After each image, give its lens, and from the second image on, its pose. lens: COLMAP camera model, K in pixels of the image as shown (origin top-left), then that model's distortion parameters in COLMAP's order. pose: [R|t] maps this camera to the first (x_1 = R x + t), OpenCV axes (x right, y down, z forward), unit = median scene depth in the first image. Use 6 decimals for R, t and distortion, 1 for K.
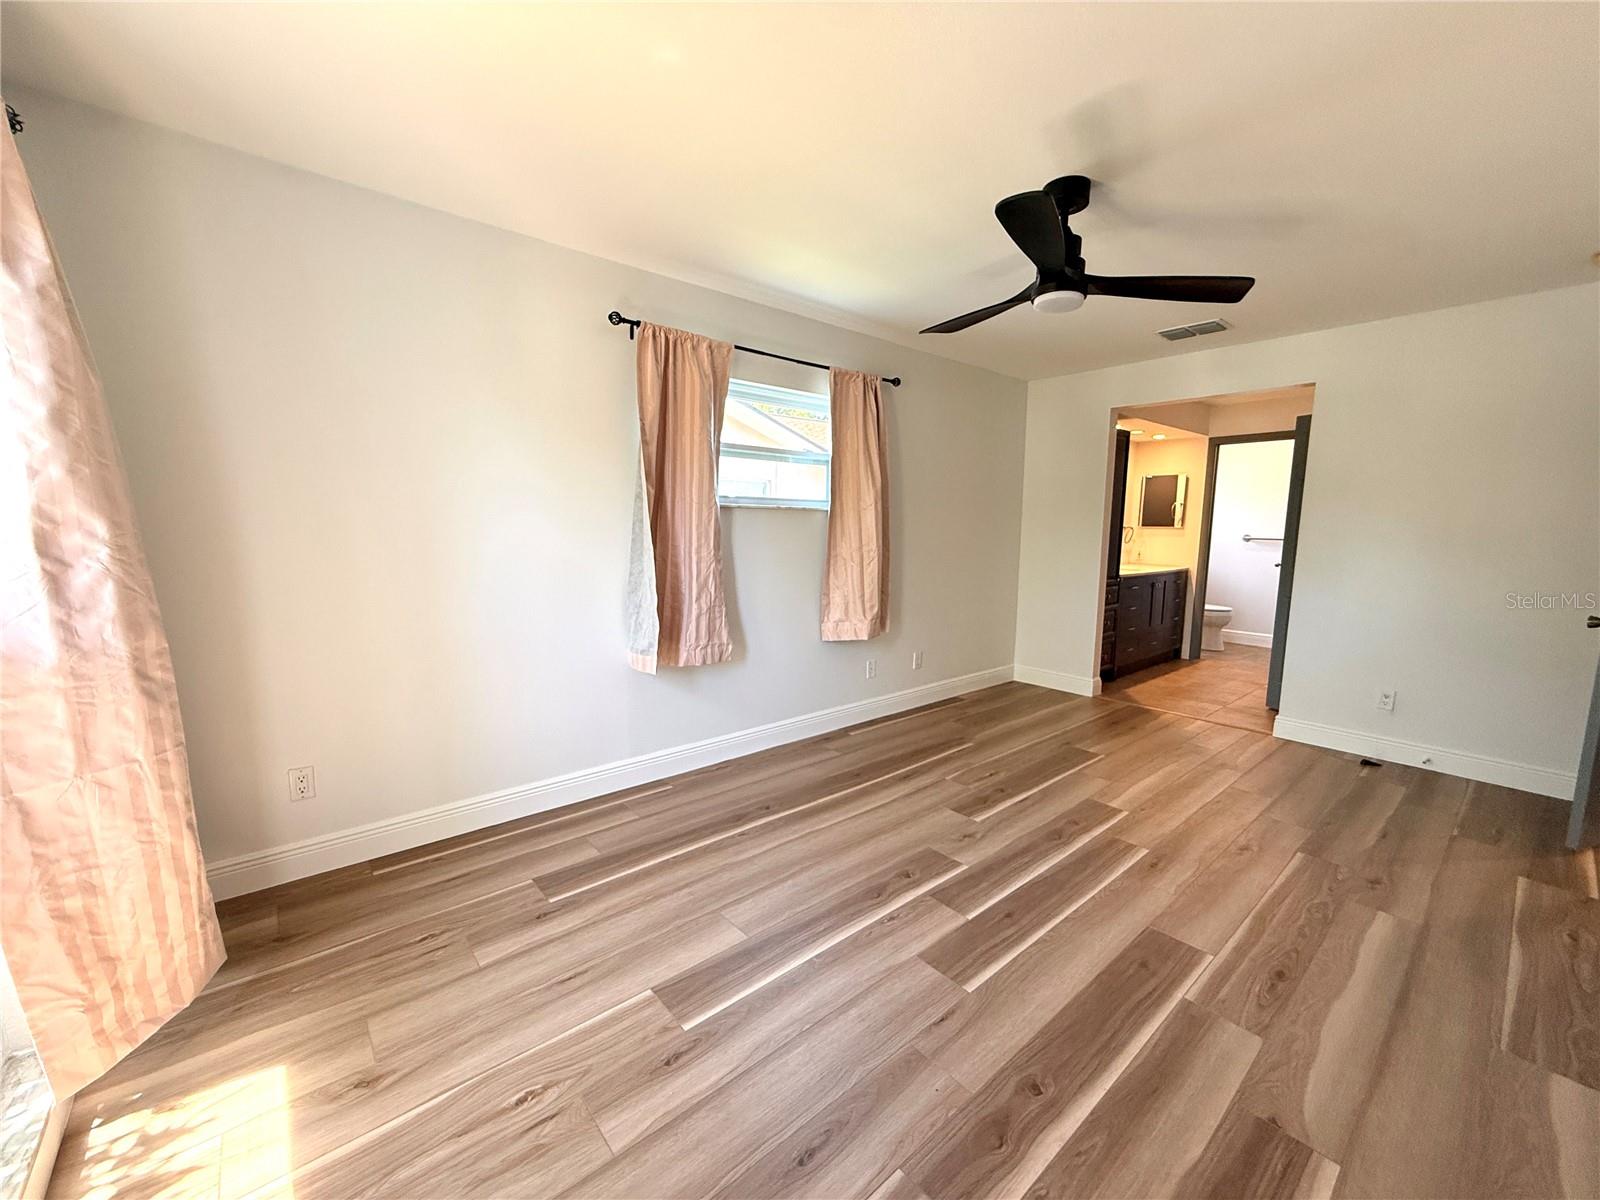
lens RADIAL K [[635.9, 0, 794.2], [0, 635.9, 602.1], [0, 0, 1]] dist [0.001374, 0.000142]
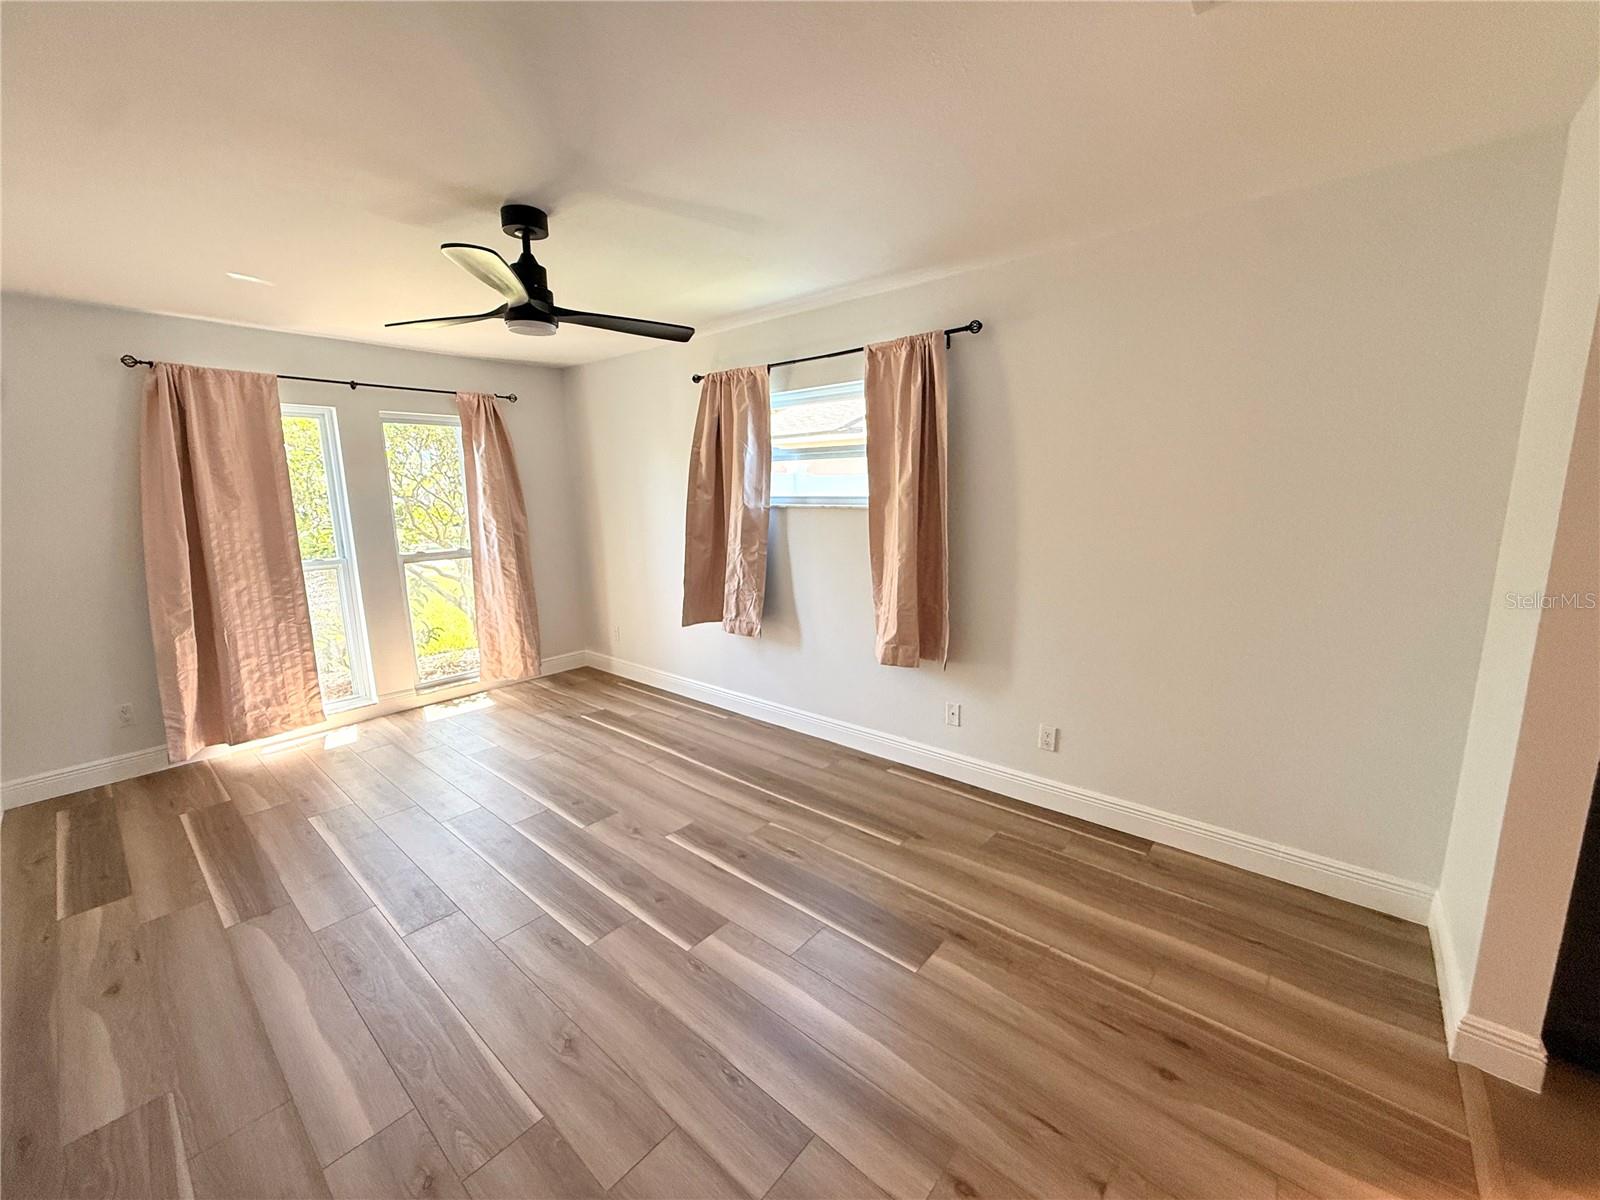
lens RADIAL K [[635.9, 0, 794.2], [0, 635.9, 602.1], [0, 0, 1]] dist [0.001374, 0.000142]
pose [[0.155114, 0.161350, -0.974631, 1.064946], [-0.106867, 0.983523, 0.145814, -0.155641], [0.982099, 0.081538, 0.169802, 0.870887]]
